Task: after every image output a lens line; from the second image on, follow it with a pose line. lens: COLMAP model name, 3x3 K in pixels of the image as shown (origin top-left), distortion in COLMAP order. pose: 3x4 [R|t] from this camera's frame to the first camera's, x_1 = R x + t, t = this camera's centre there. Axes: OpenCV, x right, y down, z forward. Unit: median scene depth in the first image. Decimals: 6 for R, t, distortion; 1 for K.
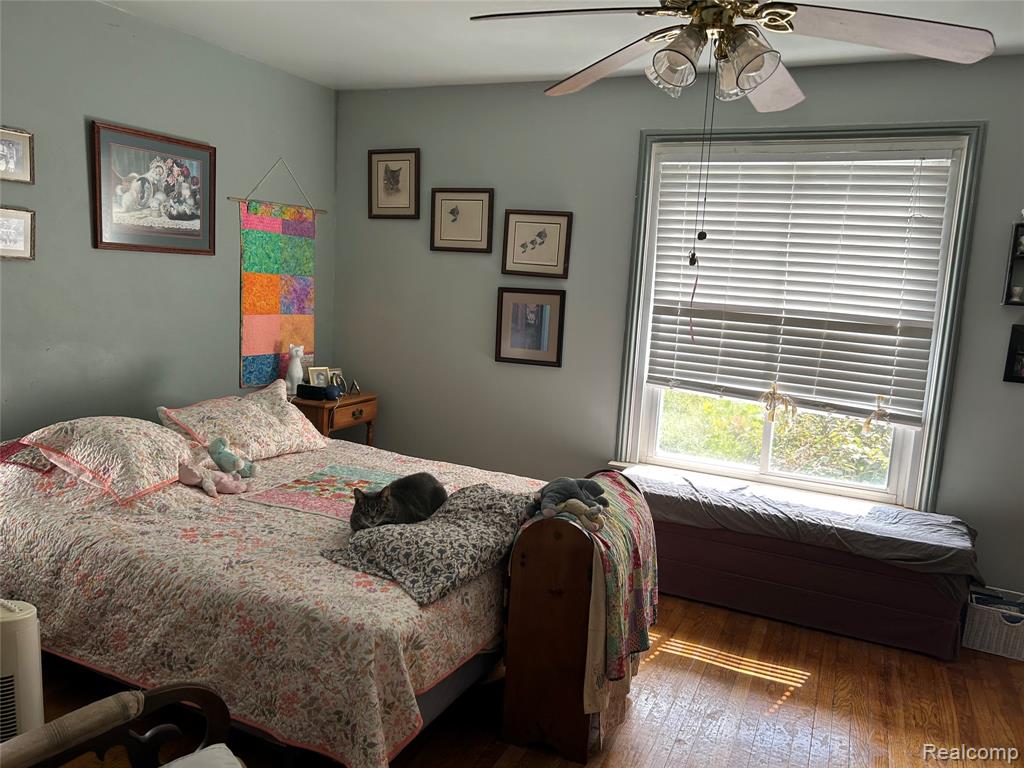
lens RADIAL K [[776.1, 0, 513.8], [0, 776.1, 386.2], [0, 0, 1]] dist [0.029051, -0.003069]
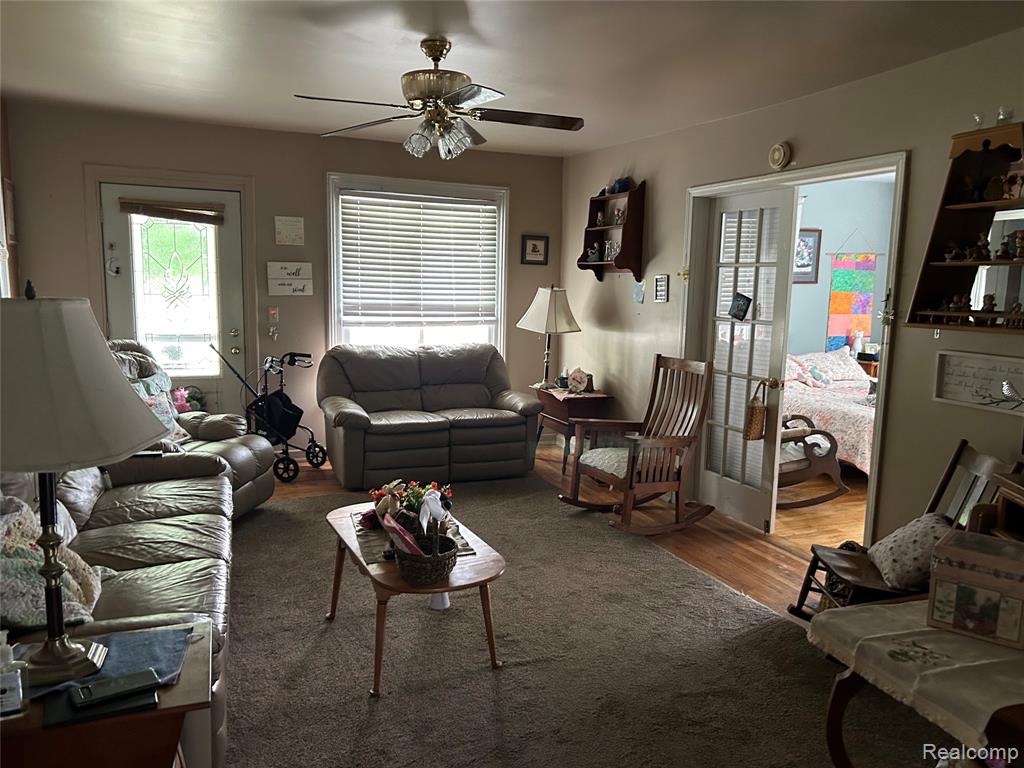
lens RADIAL K [[776.1, 0, 511.9], [0, 776.1, 386.5], [0, 0, 1]] dist [0.029051, -0.003069]
pose [[0.749278, 0.051058, -0.660285, 0.369928], [-0.066887, 0.997760, 0.001252, 0.147542], [0.658869, 0.043226, 0.751014, -1.024362]]
